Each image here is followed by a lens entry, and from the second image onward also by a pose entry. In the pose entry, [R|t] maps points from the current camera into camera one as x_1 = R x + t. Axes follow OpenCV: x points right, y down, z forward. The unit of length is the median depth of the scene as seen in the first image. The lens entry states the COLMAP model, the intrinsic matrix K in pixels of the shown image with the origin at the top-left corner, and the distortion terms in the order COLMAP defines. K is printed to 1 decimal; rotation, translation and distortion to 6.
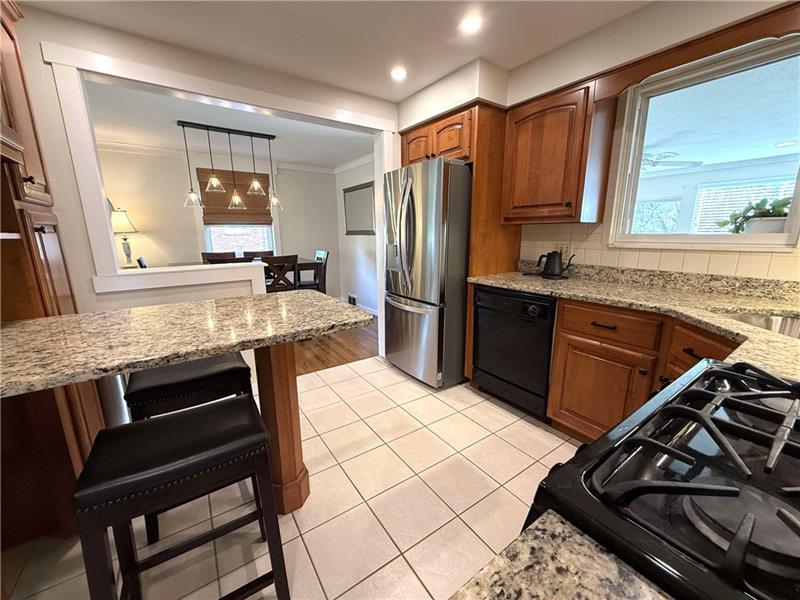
lens RADIAL K [[318.3, 0, 399.0], [0, 318.3, 300.5], [0, 0, 1]] dist [-0.000839, 0.000466]
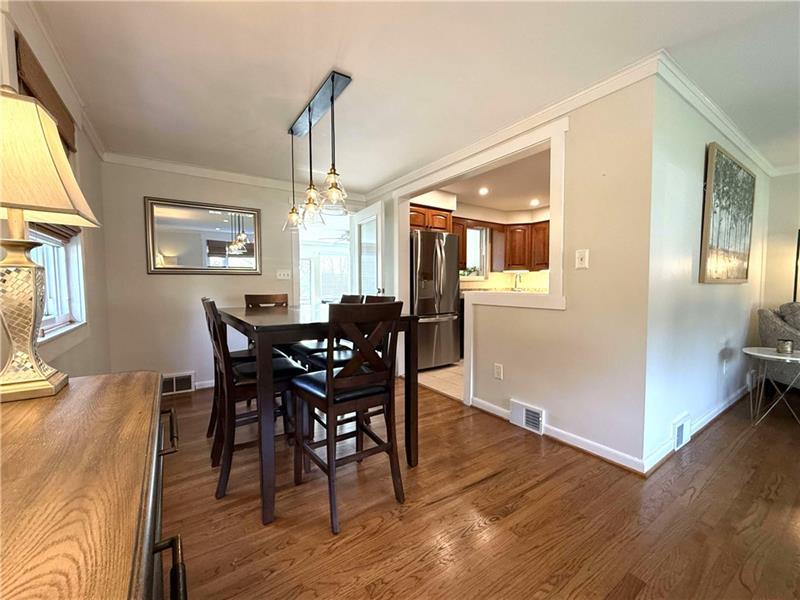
lens RADIAL K [[331.5, 0, 400.0], [0, 331.5, 300.0], [0, 0, 1]] dist [-0.001196, 0.000322]
pose [[0.007197, -0.043344, 0.999034, -1.899753], [0.213560, 0.976077, 0.040809, -0.218037], [-0.976903, 0.213060, 0.016282, 1.395193]]
